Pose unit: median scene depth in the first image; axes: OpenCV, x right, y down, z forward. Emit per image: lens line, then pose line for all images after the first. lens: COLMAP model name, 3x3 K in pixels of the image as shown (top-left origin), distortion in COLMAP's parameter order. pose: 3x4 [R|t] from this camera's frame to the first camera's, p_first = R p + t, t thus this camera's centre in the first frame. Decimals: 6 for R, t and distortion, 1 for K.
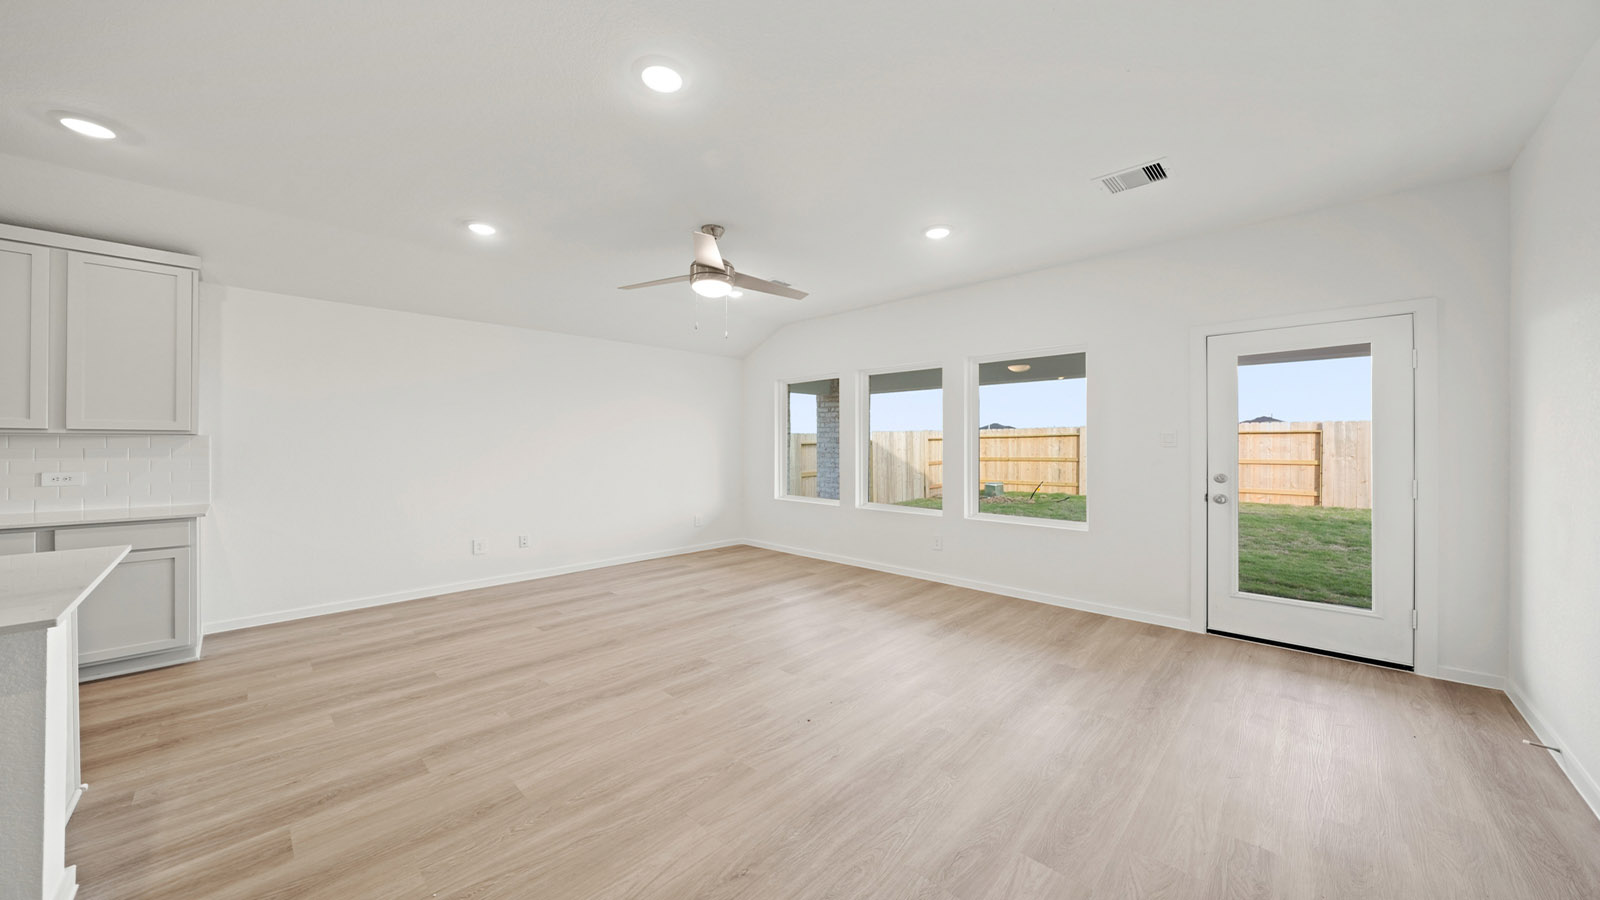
lens RADIAL K [[546.2, 0, 802.9], [0, 546.2, 444.7], [0, 0, 1]] dist [-0.005322, -0.000035]
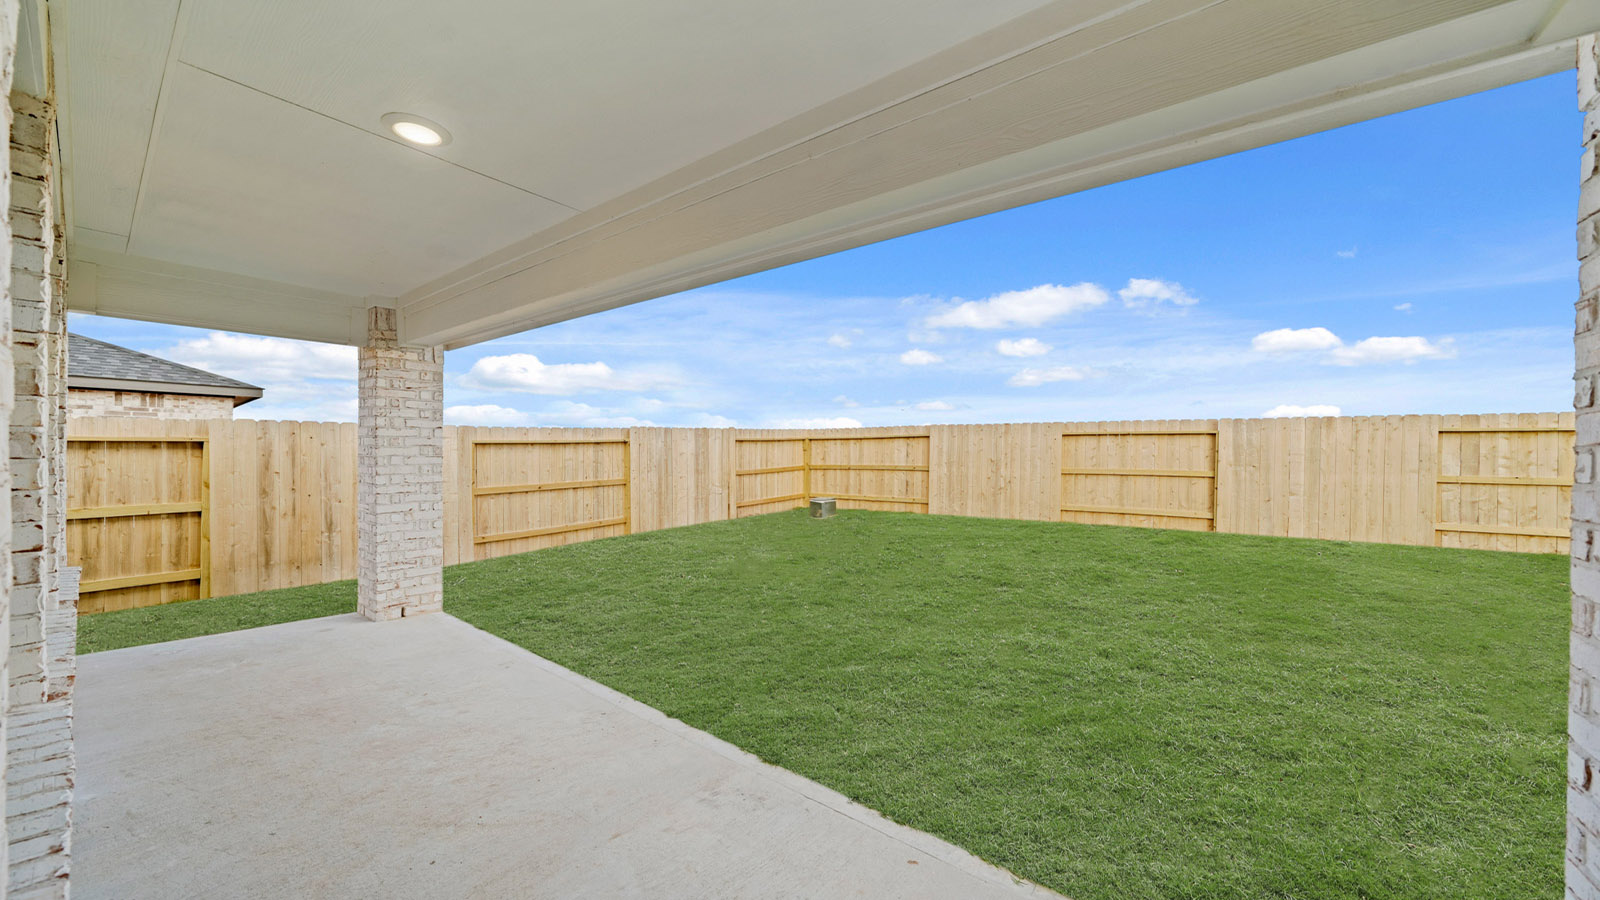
lens RADIAL K [[546.2, 0, 801.7], [0, 546.2, 449.3], [0, 0, 1]] dist [-0.005322, -0.000035]
pose [[0.994261, 0.000891, 0.106982, 0.296077], [-0.001520, 0.999982, 0.005798, -0.004775], [-0.106975, -0.005928, 0.994244, 0.305816]]
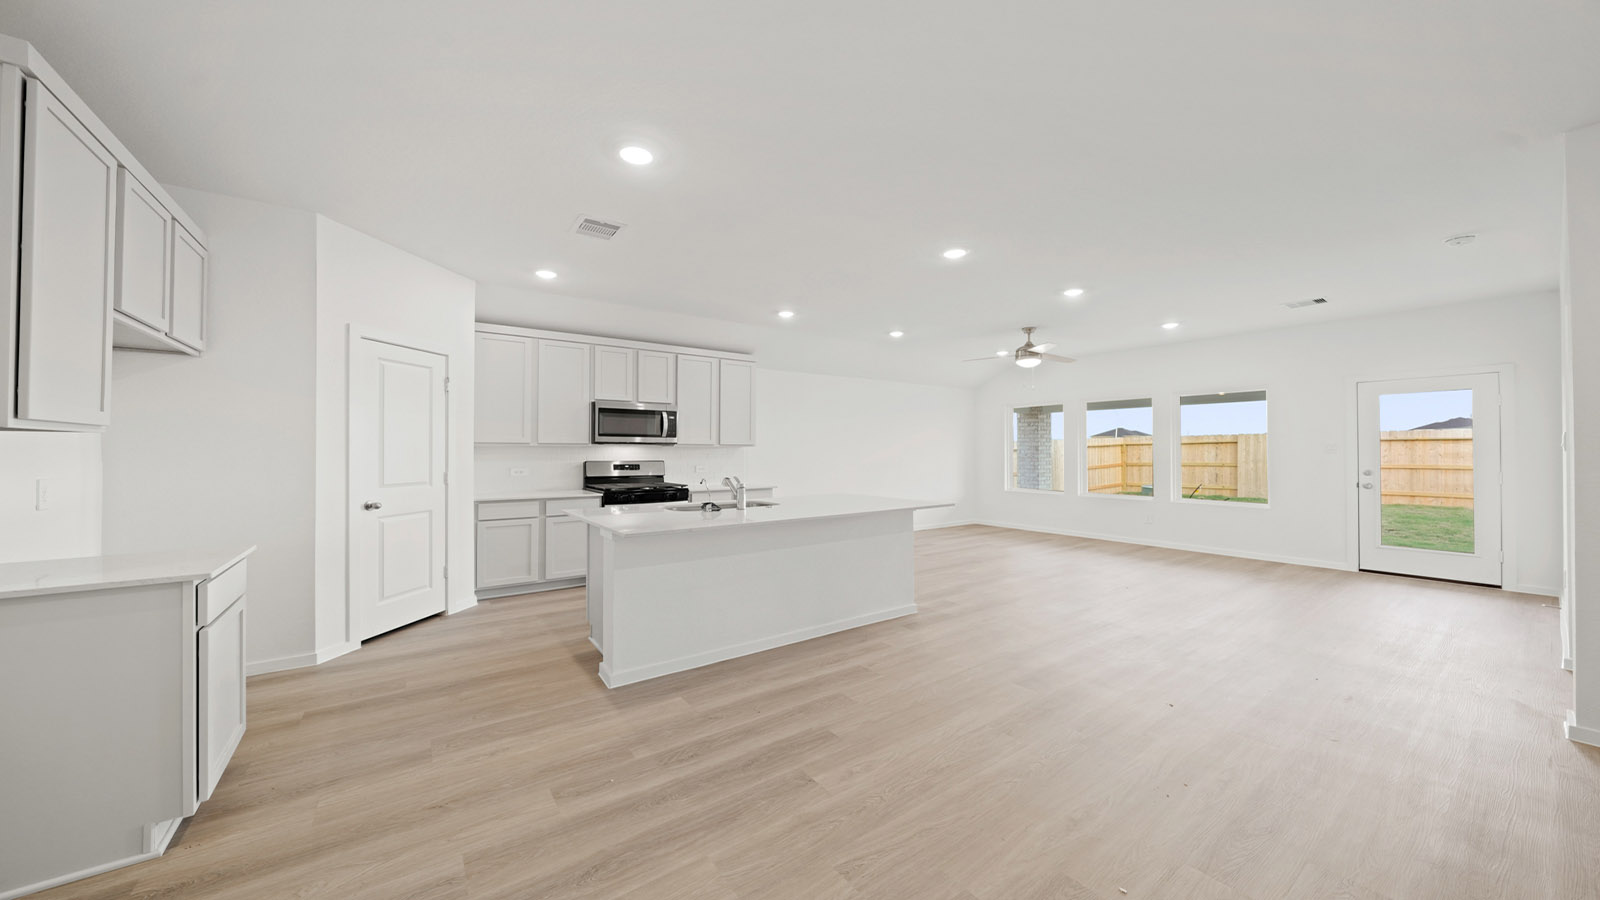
lens RADIAL K [[546.2, 0, 798.7], [0, 546.2, 445.9], [0, 0, 1]] dist [-0.005322, -0.000035]
pose [[0.982524, -0.001142, -0.186132, -0.185851], [-0.000628, 0.999955, -0.009453, 0.000200], [0.186135, 0.009404, 0.982479, -0.284557]]
